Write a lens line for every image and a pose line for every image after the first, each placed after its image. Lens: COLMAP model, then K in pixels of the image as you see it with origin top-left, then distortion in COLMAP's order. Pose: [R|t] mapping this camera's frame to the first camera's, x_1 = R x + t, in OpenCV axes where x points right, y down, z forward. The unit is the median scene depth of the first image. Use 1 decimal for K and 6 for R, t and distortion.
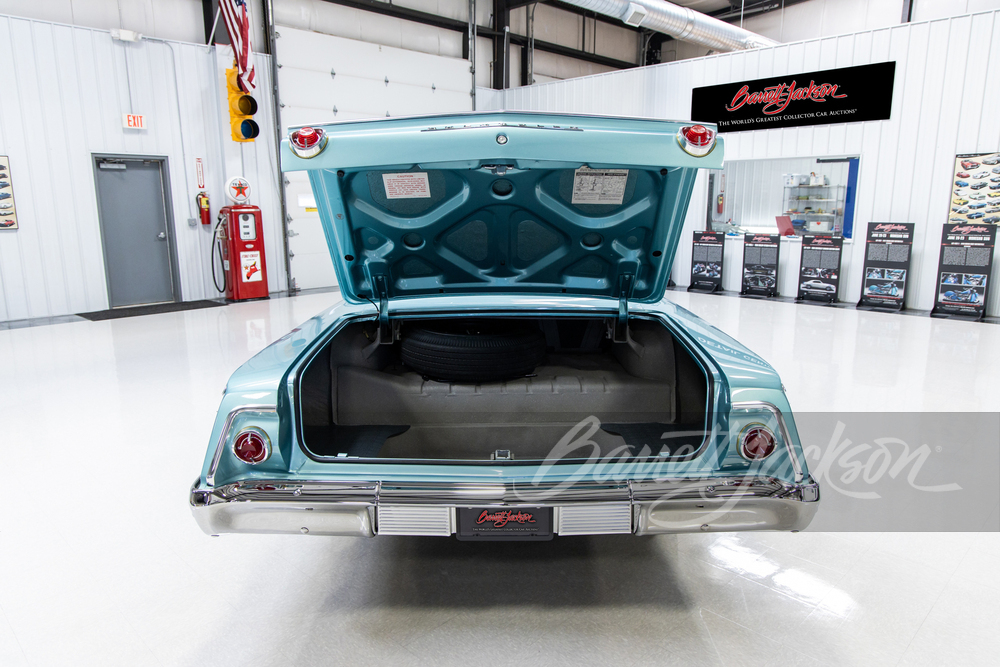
lens RADIAL K [[672.7, 0, 500.0], [0, 672.7, 333.5], [0, 0, 1]] dist [0.001471, -0.000573]
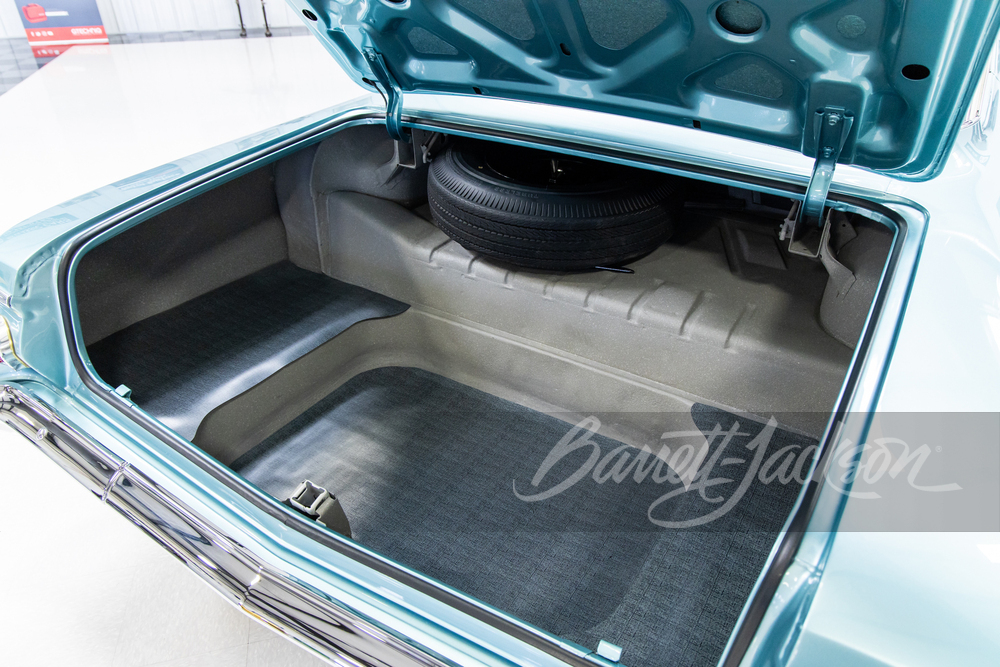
lens RADIAL K [[672.7, 0, 500.0], [0, 672.7, 333.5], [0, 0, 1]] dist [0.001471, -0.000573]
pose [[0.852345, 0.288254, -0.436370, 0.223393], [-0.099002, 0.908236, 0.406578, -0.107331], [0.513524, -0.303343, 0.802668, 0.508035]]
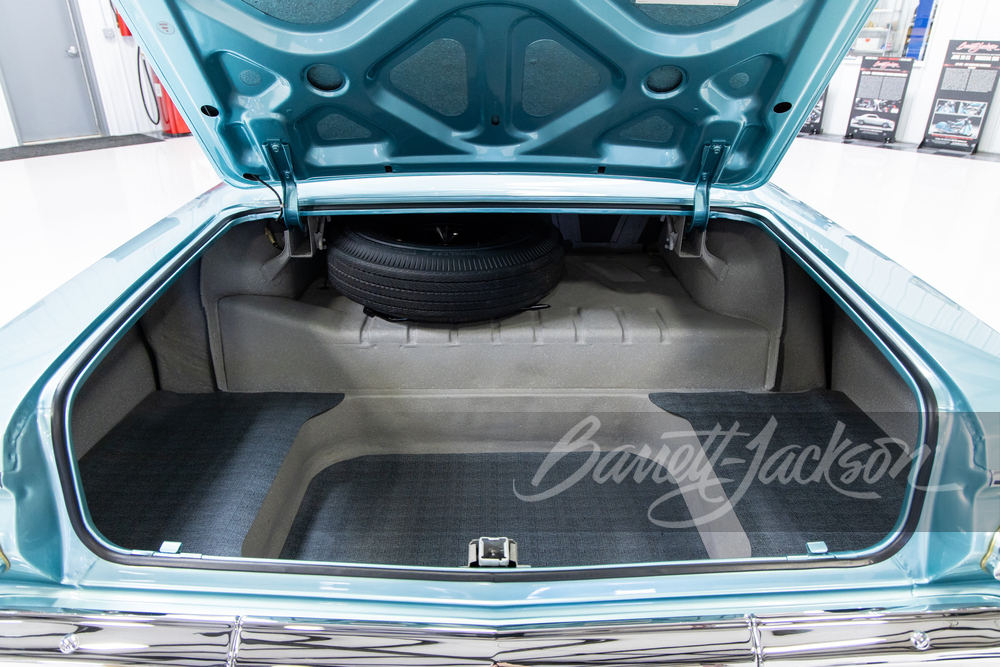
lens RADIAL K [[677.0, 0, 496.5], [0, 677.0, 330.5], [0, 0, 1]] dist [0.002901, 0.003928]
pose [[0.999953, 0.004116, 0.008803, 0.000677], [-0.006142, 0.969680, 0.244299, -0.070888], [-0.007531, -0.244342, 0.969660, 0.401318]]
